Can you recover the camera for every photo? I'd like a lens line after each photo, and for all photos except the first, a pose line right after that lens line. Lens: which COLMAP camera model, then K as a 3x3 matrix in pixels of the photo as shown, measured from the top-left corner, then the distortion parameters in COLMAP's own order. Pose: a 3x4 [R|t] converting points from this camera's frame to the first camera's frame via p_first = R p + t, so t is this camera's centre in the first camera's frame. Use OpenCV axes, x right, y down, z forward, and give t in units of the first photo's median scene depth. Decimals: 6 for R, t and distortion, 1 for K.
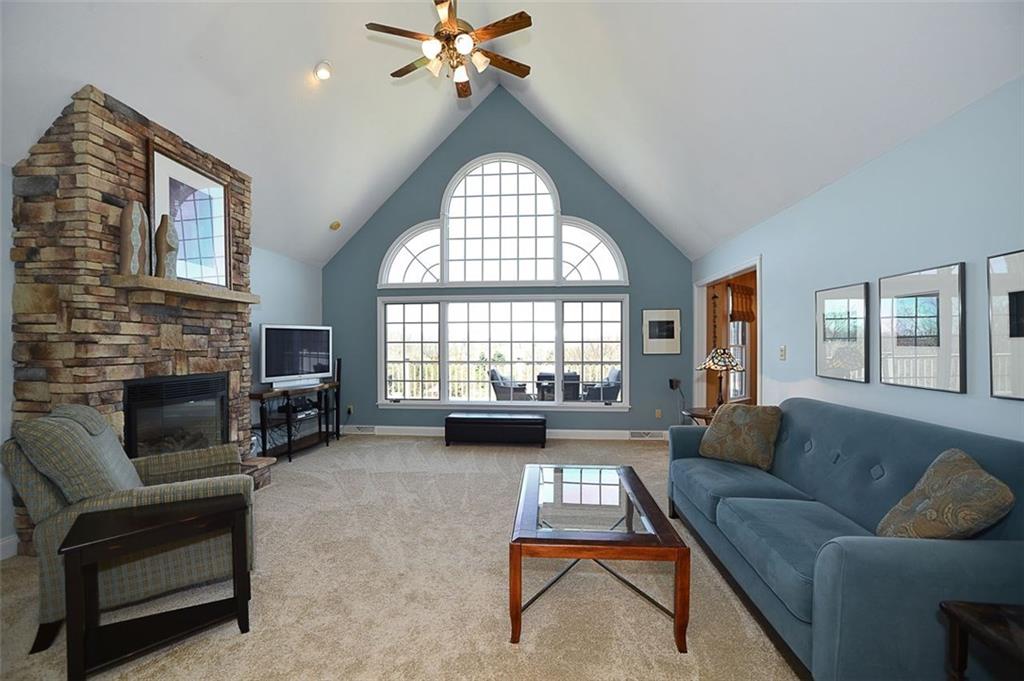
lens RADIAL K [[443.7, 0, 509.7], [0, 443.7, 341.3], [0, 0, 1]] dist [-0.066111, 0.021234]
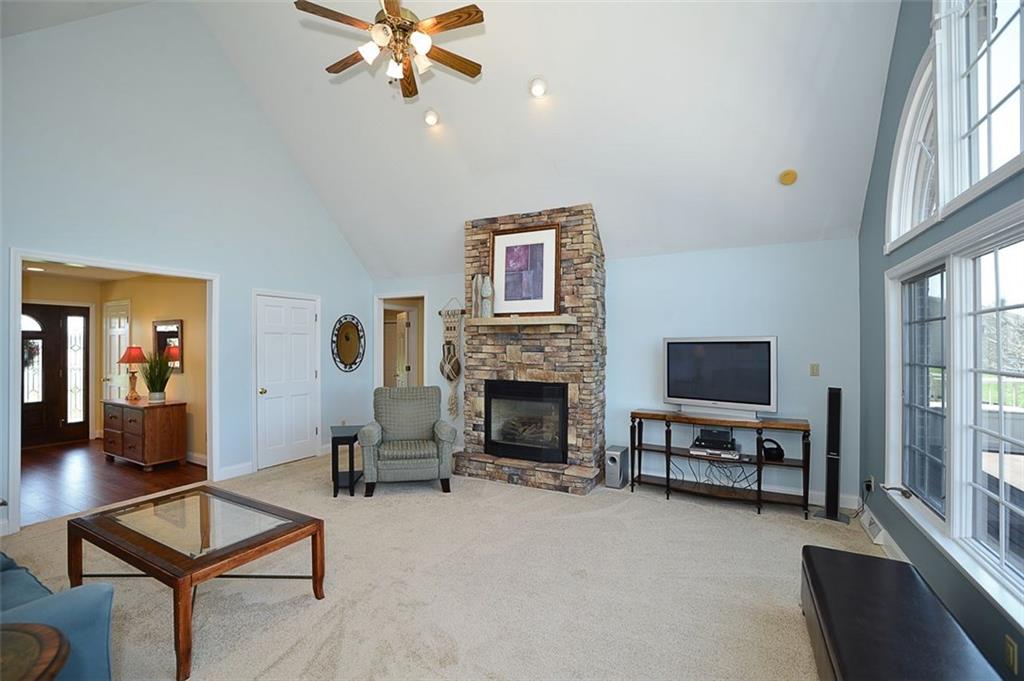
lens RADIAL K [[443.7, 0, 509.7], [0, 443.7, 341.3], [0, 0, 1]] dist [-0.066111, 0.021234]
pose [[-0.393987, -0.007411, -0.919086, 0.548444], [0.004685, 0.999938, -0.010071, -0.034119], [0.919104, -0.008274, -0.393928, 1.431453]]
